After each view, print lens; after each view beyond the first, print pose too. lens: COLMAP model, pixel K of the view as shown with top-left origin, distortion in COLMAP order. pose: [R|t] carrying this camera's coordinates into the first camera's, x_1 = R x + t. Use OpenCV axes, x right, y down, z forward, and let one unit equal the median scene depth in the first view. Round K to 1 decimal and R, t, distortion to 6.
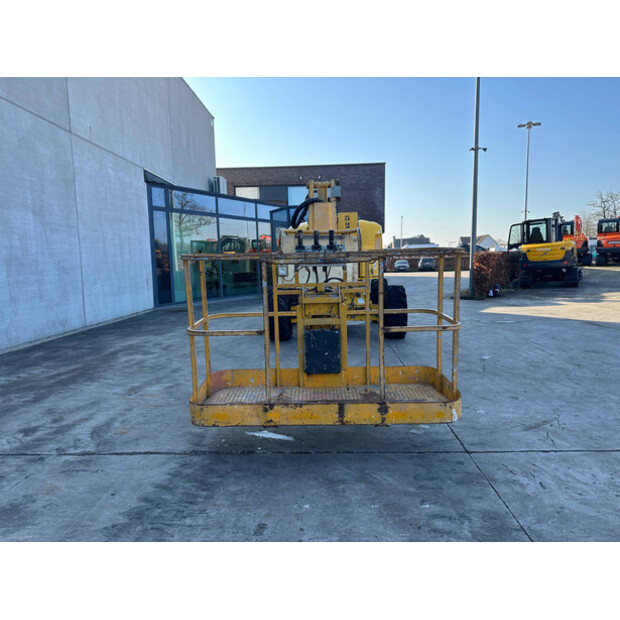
lens RADIAL K [[448.5, 0, 310.0], [0, 448.5, 310.0], [0, 0, 1]] dist [0.036371, -0.061390]
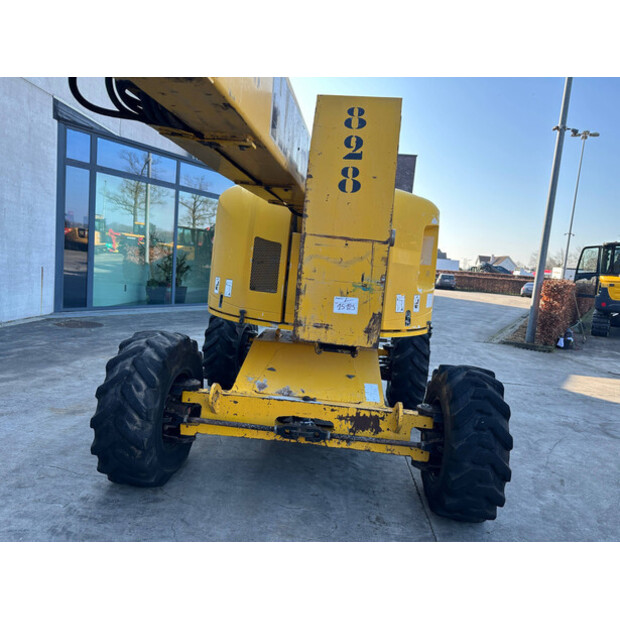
lens RADIAL K [[448.5, 0, 310.0], [0, 448.5, 310.0], [0, 0, 1]] dist [0.036371, -0.061390]
pose [[0.994036, 0.108206, -0.013528, 0.029142], [-0.108249, 0.994121, -0.002522, -0.043299], [0.013176, 0.003971, 0.999905, 0.313824]]
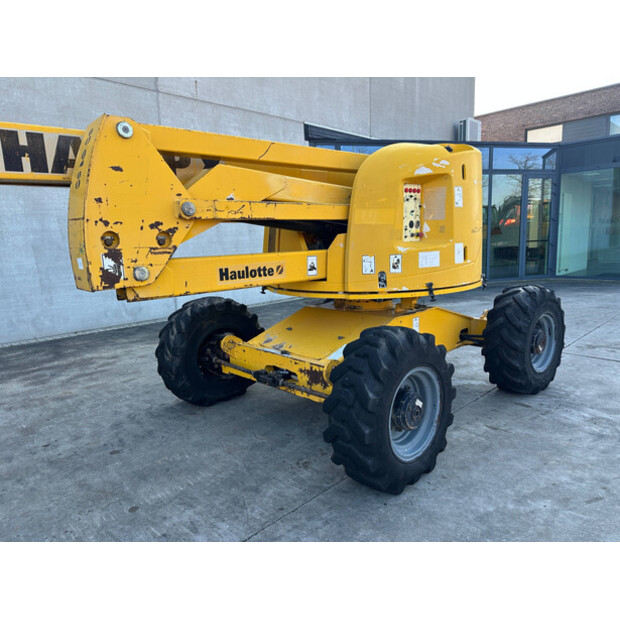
lens RADIAL K [[448.5, 0, 310.0], [0, 448.5, 310.0], [0, 0, 1]] dist [0.036371, -0.061390]
pose [[0.713064, 0.107932, -0.692741, 0.194970], [-0.059488, 0.993830, 0.093610, -0.048483], [0.698571, -0.025540, 0.715085, 0.357551]]
